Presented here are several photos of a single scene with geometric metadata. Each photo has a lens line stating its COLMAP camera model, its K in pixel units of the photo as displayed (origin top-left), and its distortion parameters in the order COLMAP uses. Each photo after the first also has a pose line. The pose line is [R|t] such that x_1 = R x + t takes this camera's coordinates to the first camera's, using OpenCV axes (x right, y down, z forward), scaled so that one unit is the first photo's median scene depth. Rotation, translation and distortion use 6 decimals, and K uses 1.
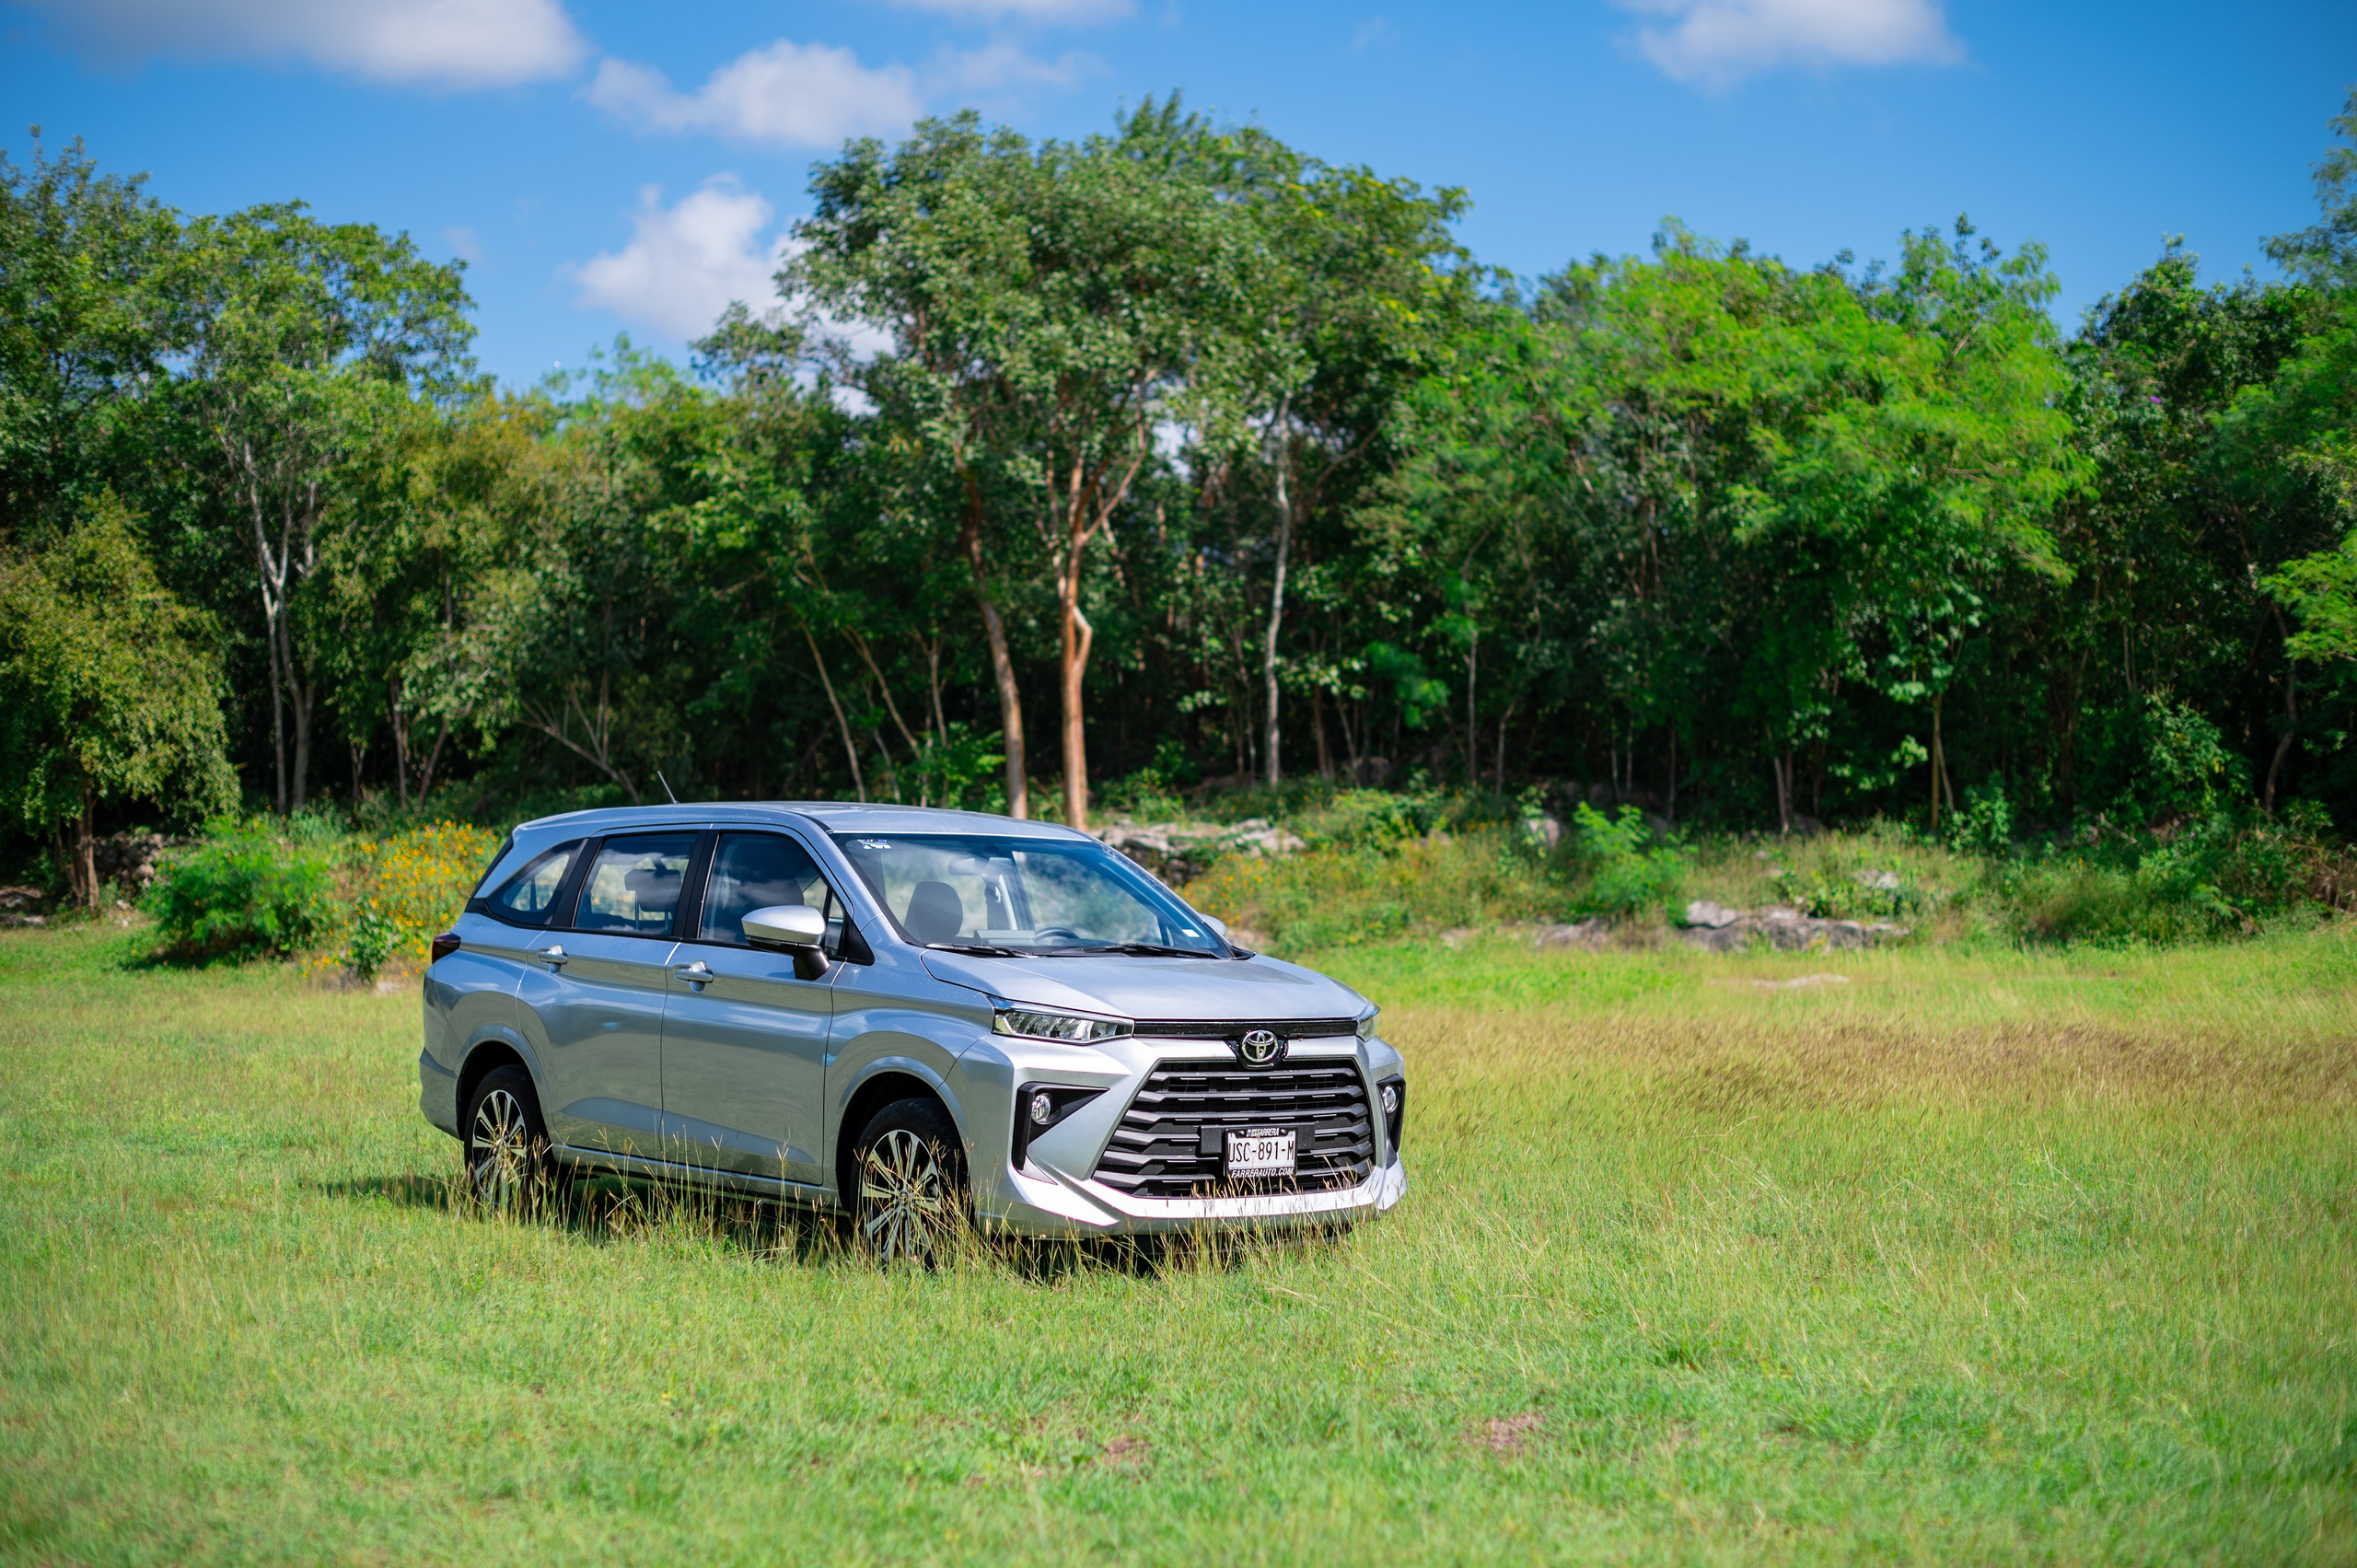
lens RADIAL K [[3541.8, 0, 1228.1], [0, 3541.8, 781.0], [0, 0, 1]] dist [-0.131505, 0.067257]
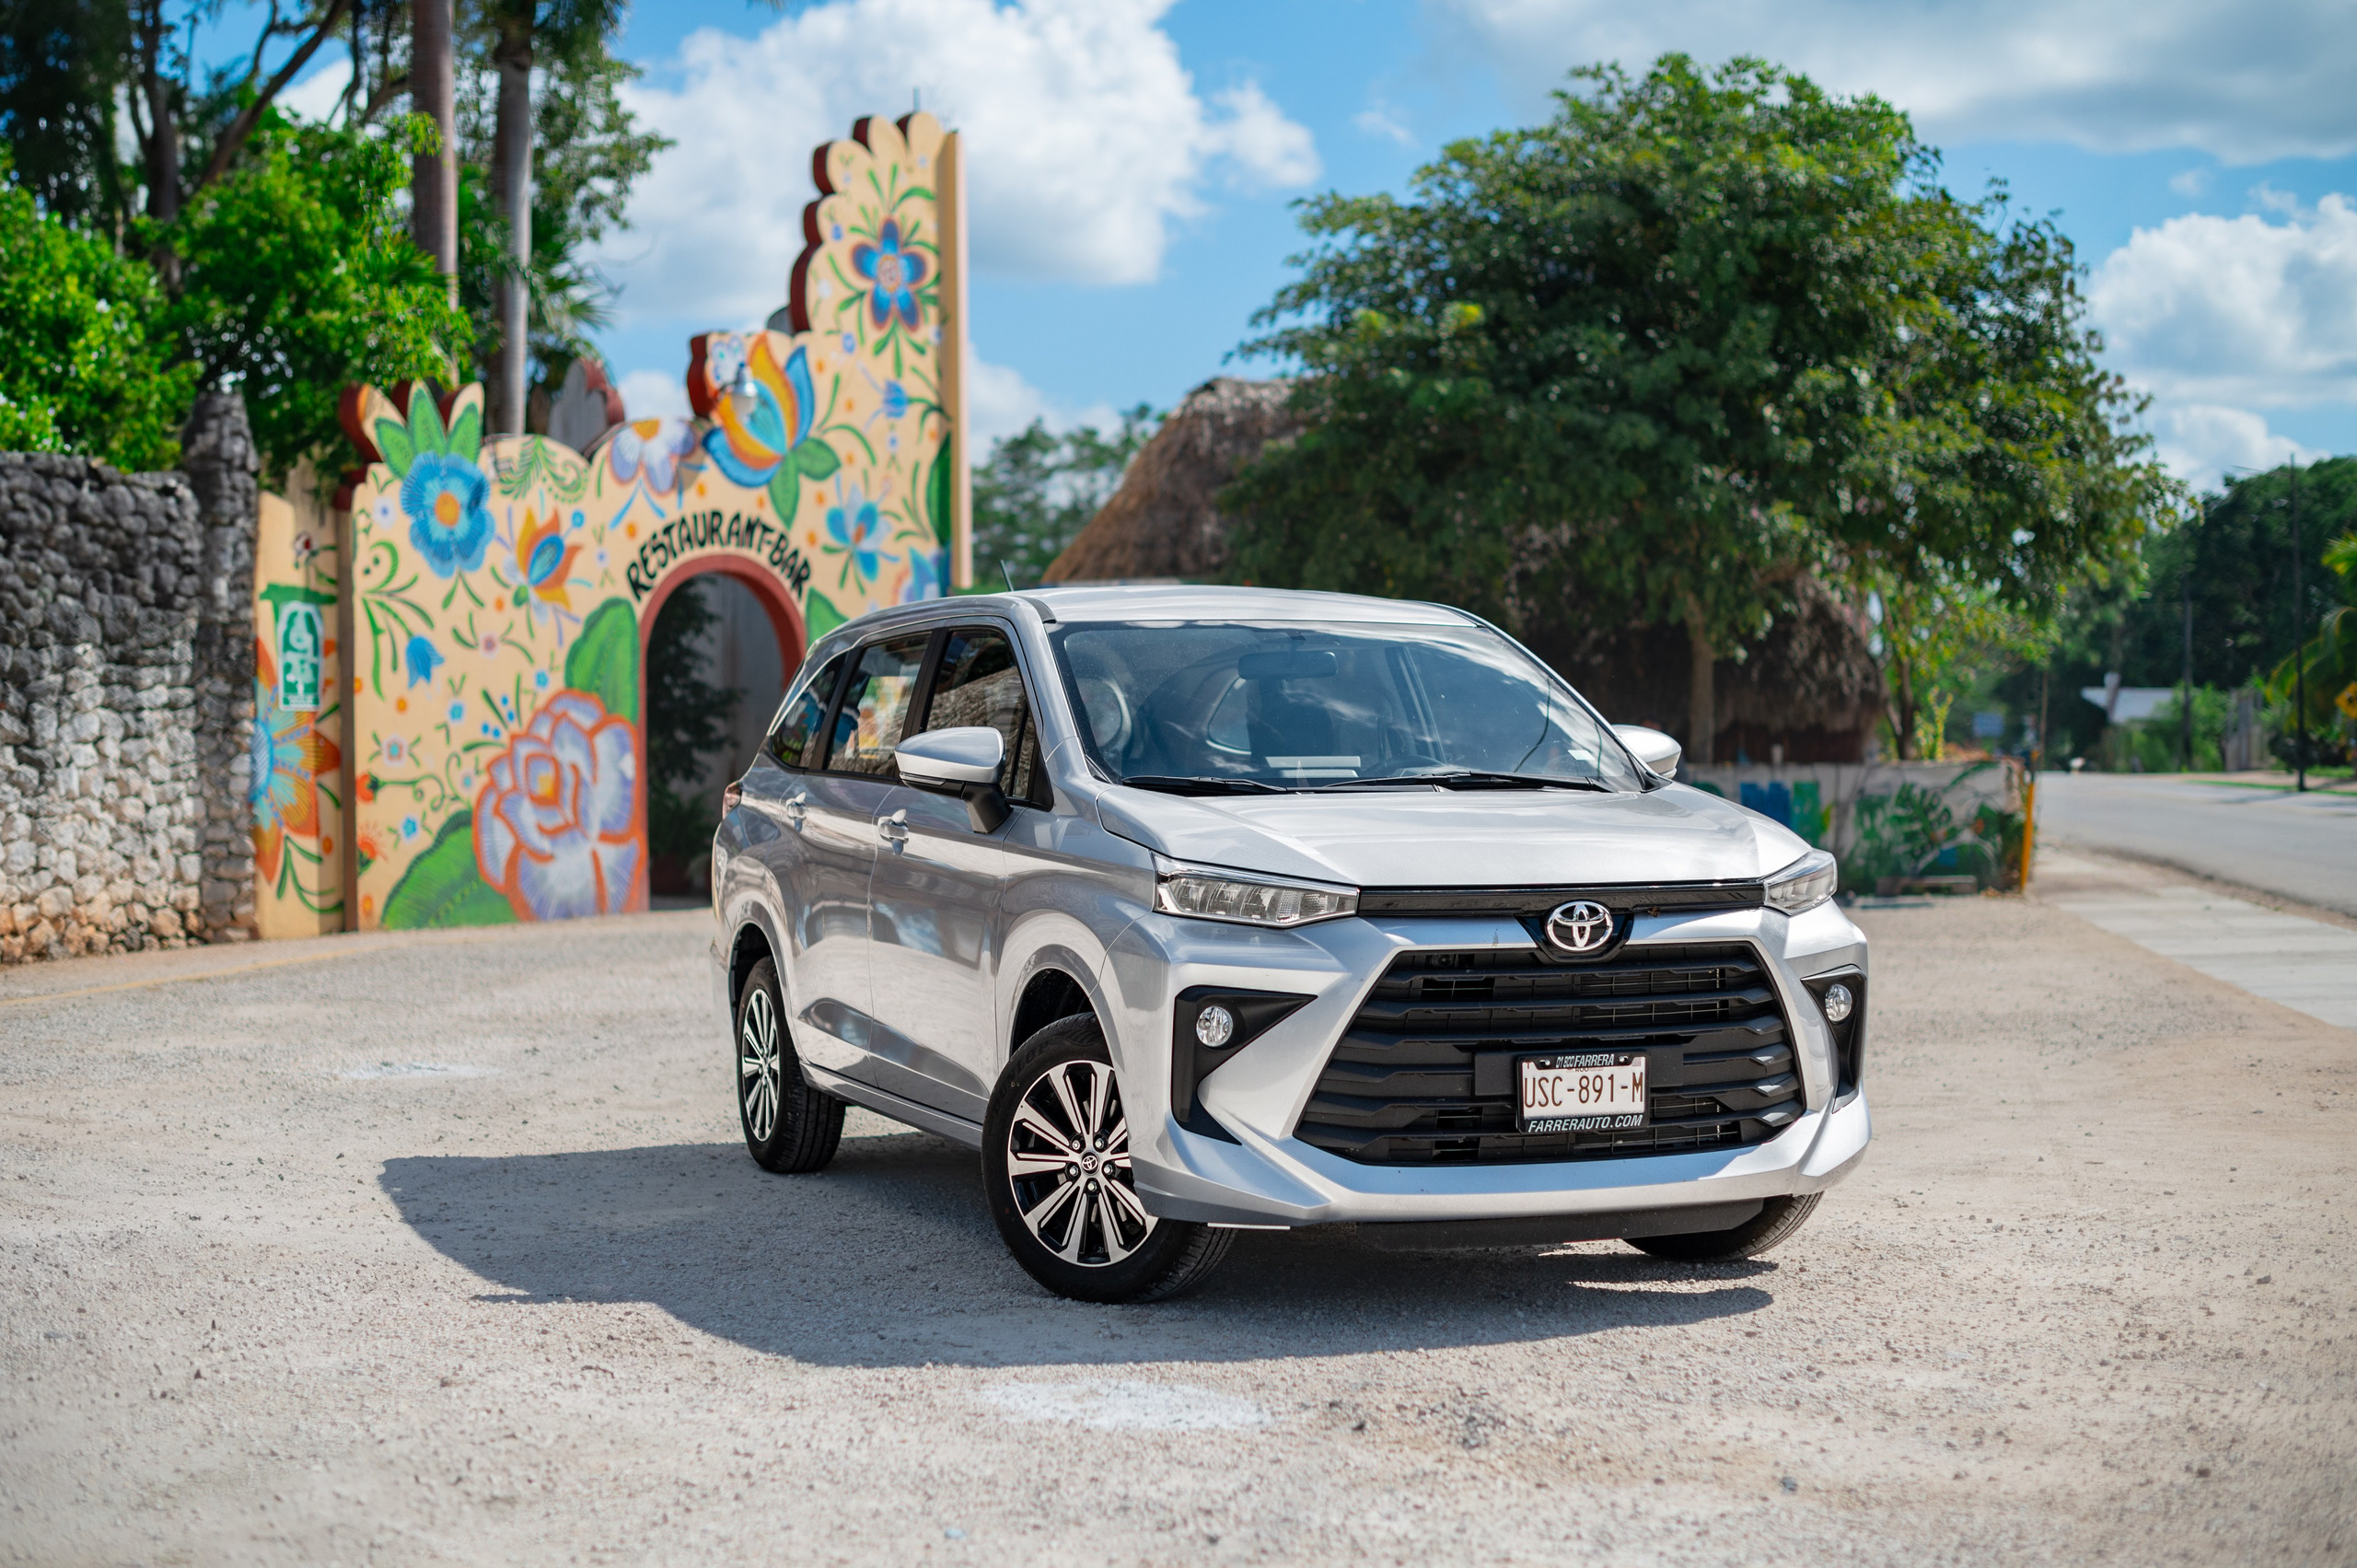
lens RADIAL K [[3698.4, 0, 1178.5], [0, 3698.4, 784.0], [0, 0, 1]] dist [-0.130283, 0.117973]
pose [[0.944581, -0.021508, -0.327573, 0.046737], [0.034876, 0.998779, 0.034990, 0.006601], [0.326421, -0.044475, 0.944178, 0.099256]]
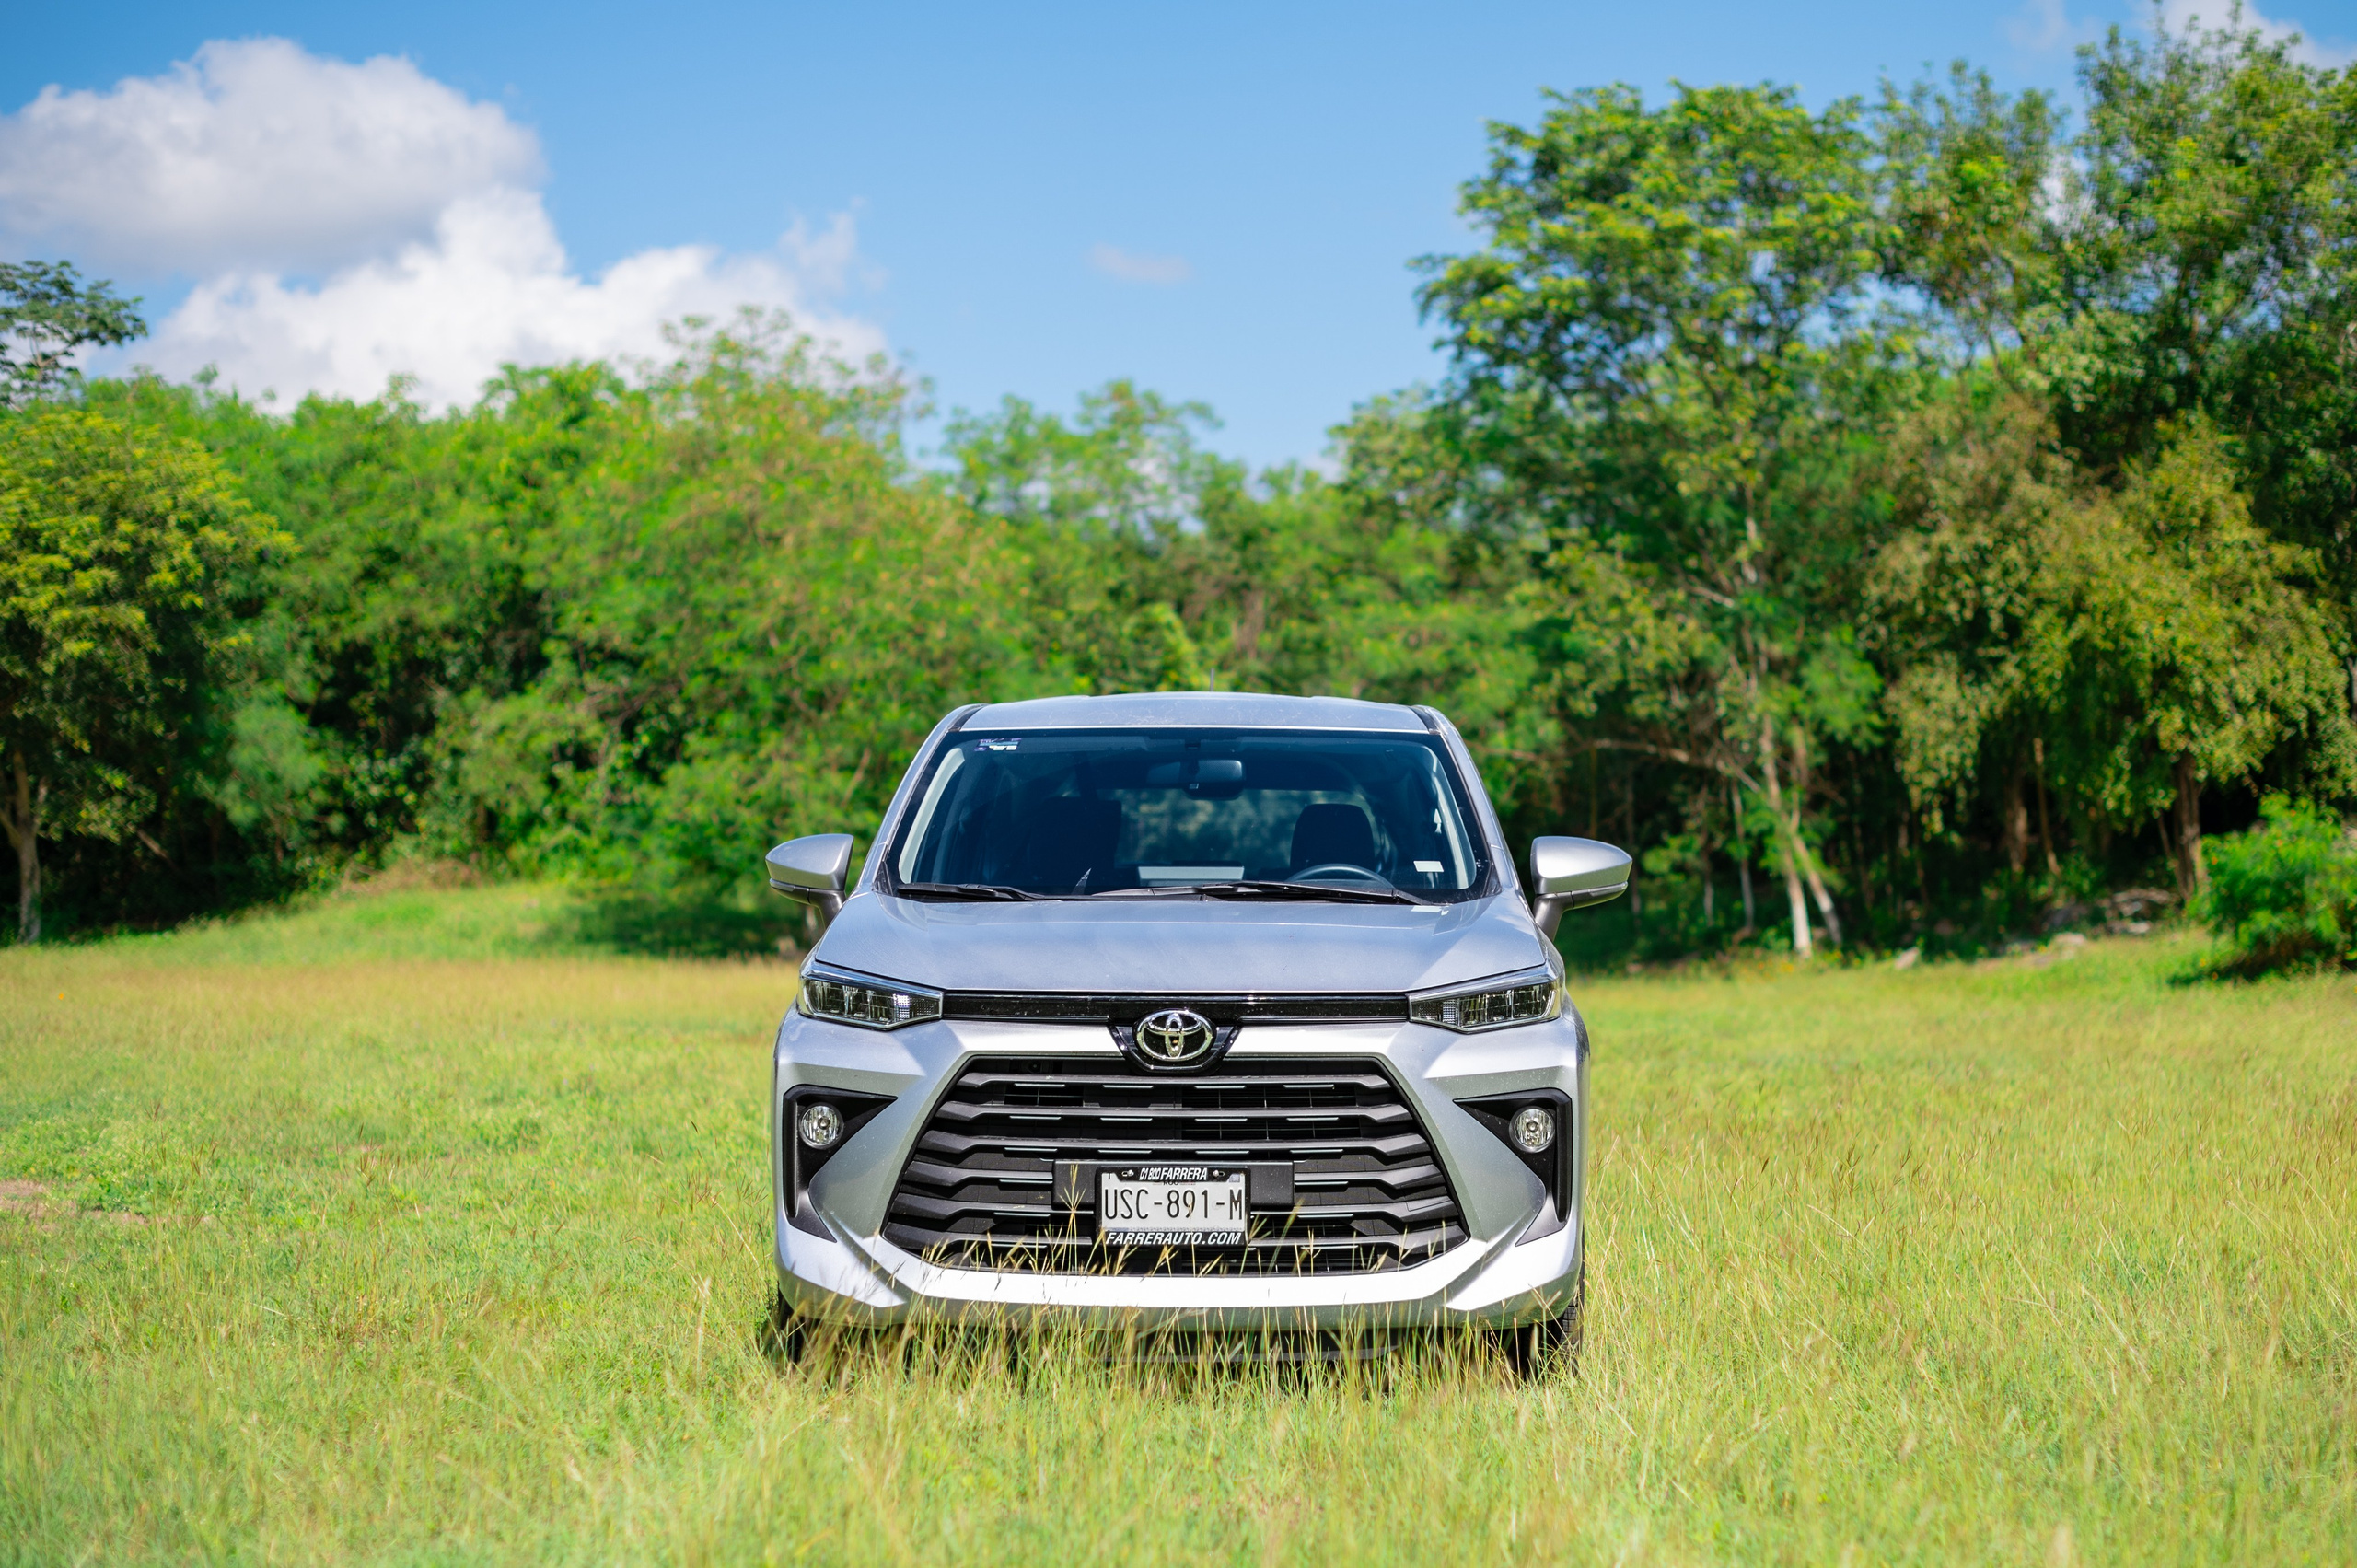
lens RADIAL K [[3981.7, 0, 1178.5], [0, 3981.7, 784.0], [0, 0, 1]] dist [0.000009, -1.604083]
pose [[0.738184, -0.035521, -0.673663, 0.140600], [0.034376, 0.999296, -0.015023, 0.011938], [0.673723, -0.012068, 0.738886, 0.139956]]
